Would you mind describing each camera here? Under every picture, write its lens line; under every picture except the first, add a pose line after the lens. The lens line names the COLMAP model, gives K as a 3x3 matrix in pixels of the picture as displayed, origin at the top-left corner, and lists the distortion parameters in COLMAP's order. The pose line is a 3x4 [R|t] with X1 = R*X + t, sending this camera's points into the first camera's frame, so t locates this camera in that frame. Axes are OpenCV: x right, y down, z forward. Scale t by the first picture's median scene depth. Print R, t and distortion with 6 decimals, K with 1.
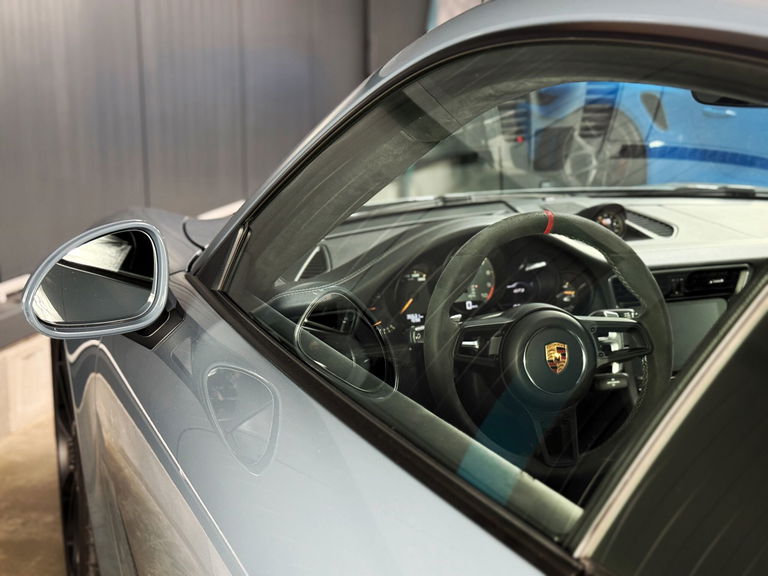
lens RADIAL K [[1089.0, 0, 384.0], [0, 1089.0, 288.0], [0, 0, 1]] dist [0.175013, 0.051888]
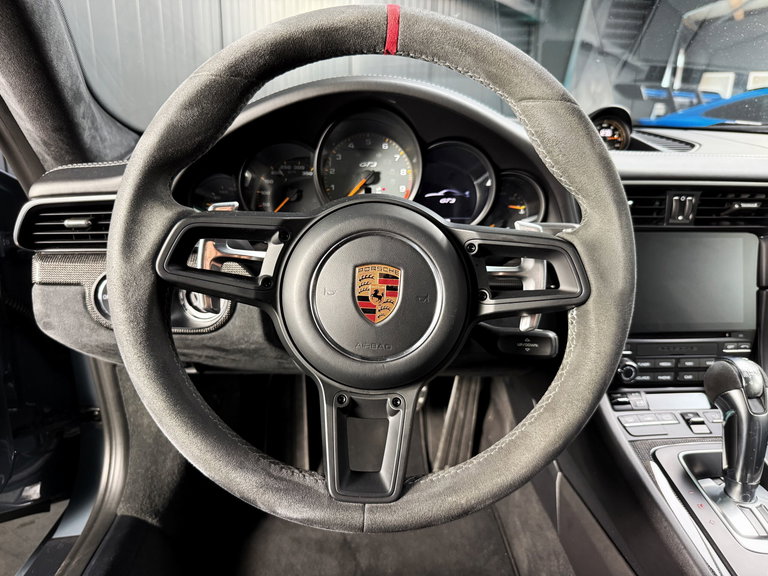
lens RADIAL K [[557.5, 0, 386.4], [0, 557.5, 303.9], [0, 0, 1]] dist [0.028278, -0.004490]
pose [[0.957618, 0.104098, -0.268571, 0.199389], [-0.075612, 0.990560, 0.114336, 0.032731], [0.277938, -0.089183, 0.956450, 0.637716]]
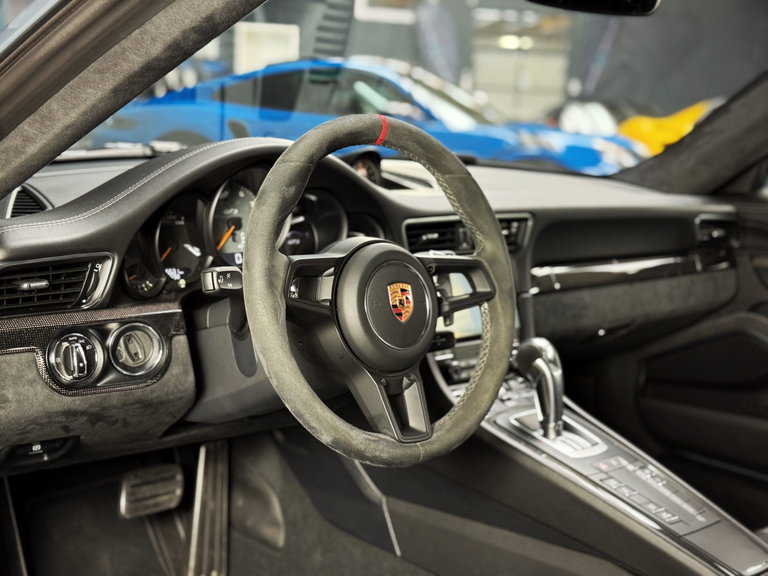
lens RADIAL K [[1089.0, 0, 384.0], [0, 1089.0, 288.0], [0, 0, 1]] dist [0.175013, 0.051888]
pose [[0.920094, -0.021557, 0.391104, -0.132388], [0.038289, 0.998652, -0.035034, 0.068678], [-0.389822, 0.047209, 0.919679, 0.250679]]
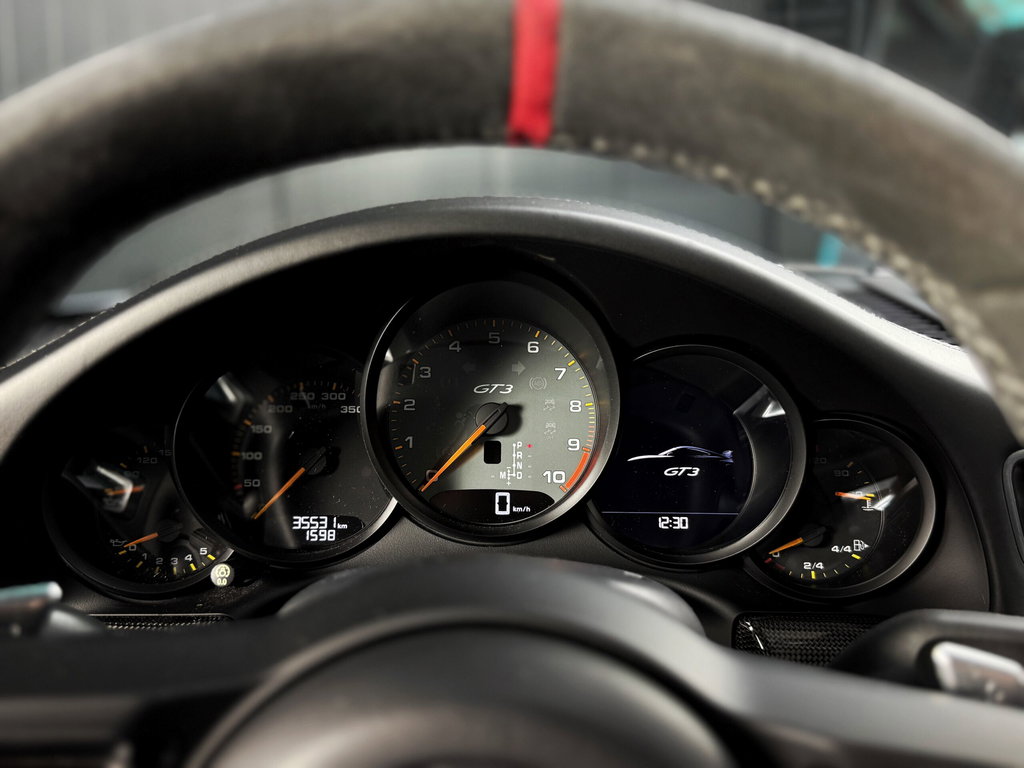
lens RADIAL K [[884.3, 0, 508.3], [0, 884.3, 366.5], [0, 0, 1]] dist [-0.000867, -0.005577]
pose [[0.943369, 0.053542, -0.327395, 0.163280], [-0.078751, 0.994823, -0.064223, -0.007742], [0.322261, 0.086369, 0.942703, 0.765561]]
